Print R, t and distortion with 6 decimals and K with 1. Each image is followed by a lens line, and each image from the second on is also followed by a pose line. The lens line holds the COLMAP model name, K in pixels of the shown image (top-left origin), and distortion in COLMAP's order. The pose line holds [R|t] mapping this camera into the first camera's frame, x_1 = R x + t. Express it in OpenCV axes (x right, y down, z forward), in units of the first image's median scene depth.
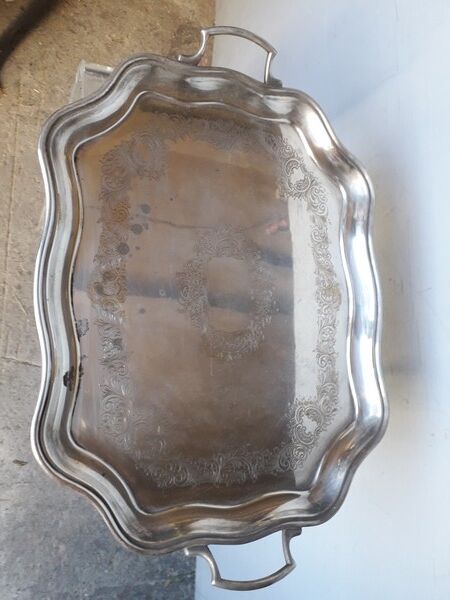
lens RADIAL K [[496.5, 0, 228.4], [0, 496.5, 300.4], [0, 0, 1]] dist [0.112543, -0.165241]
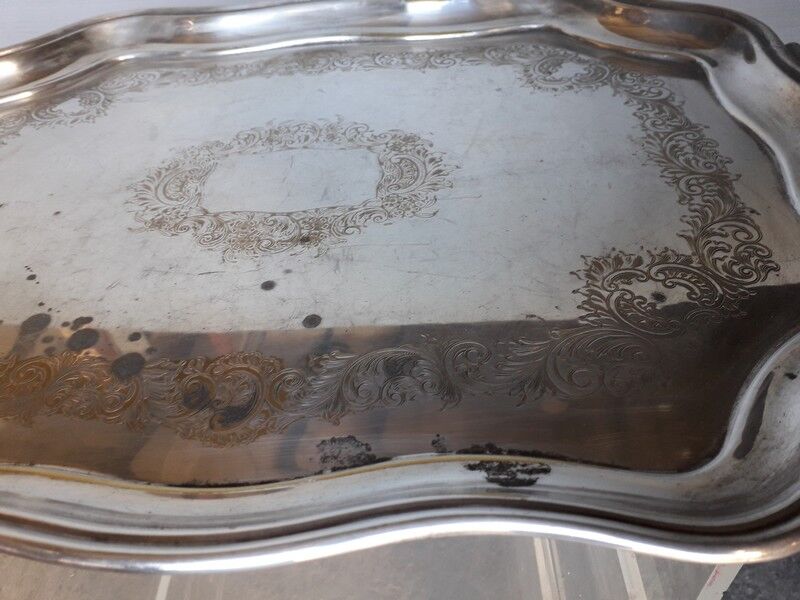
lens RADIAL K [[663.0, 0, 408.8], [0, 663.0, 301.9], [0, 0, 1]] dist [0.109247, -0.304929]
pose [[0.003801, -0.920682, 0.390294, -0.343630], [0.998359, 0.025794, 0.051123, 0.065416], [-0.057136, 0.389459, 0.919270, 0.535559]]
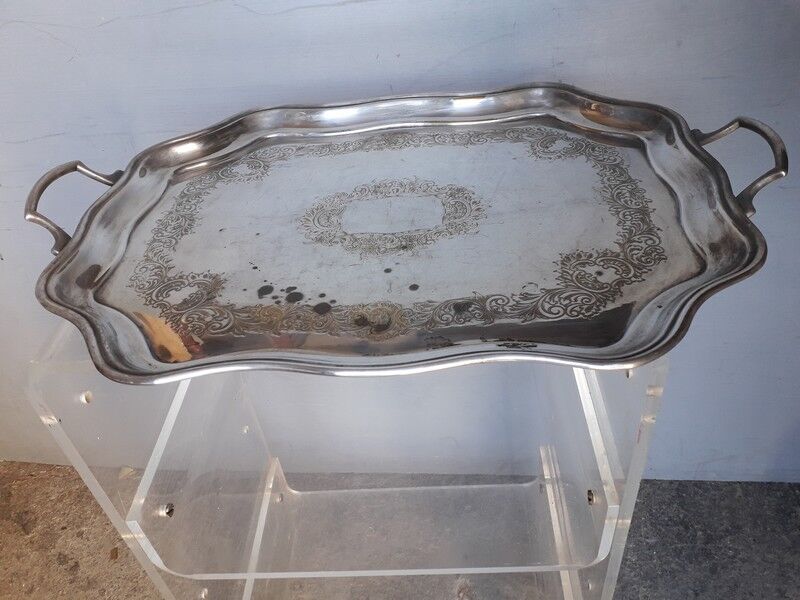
lens RADIAL K [[656.8, 0, 400.2], [0, 656.8, 305.3], [0, 0, 1]] dist [0.111247, -0.149343]
pose [[0.024924, -0.897844, 0.439608, -0.585628], [0.999582, 0.028814, 0.002176, 0.000762], [-0.014621, 0.439370, 0.898187, 0.191933]]
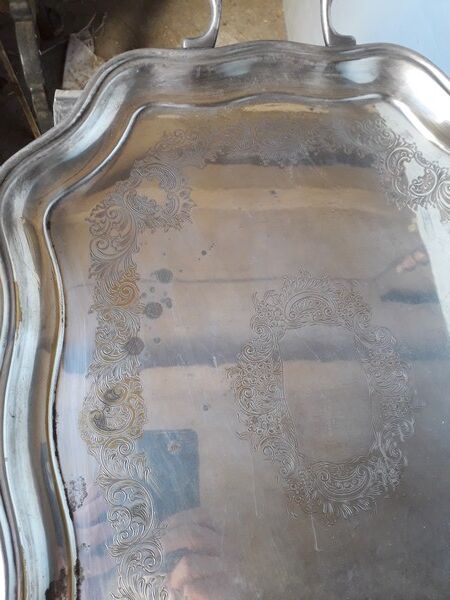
lens RADIAL K [[482.7, 0, 225.0], [0, 482.7, 300.0], [0, 0, 1]] dist [0.079959, -0.134922]
pose [[0.942681, -0.185278, -0.277532, 0.070406], [0.151685, 0.978724, -0.138168, -0.058976], [0.297227, 0.088151, 0.950729, 0.453668]]
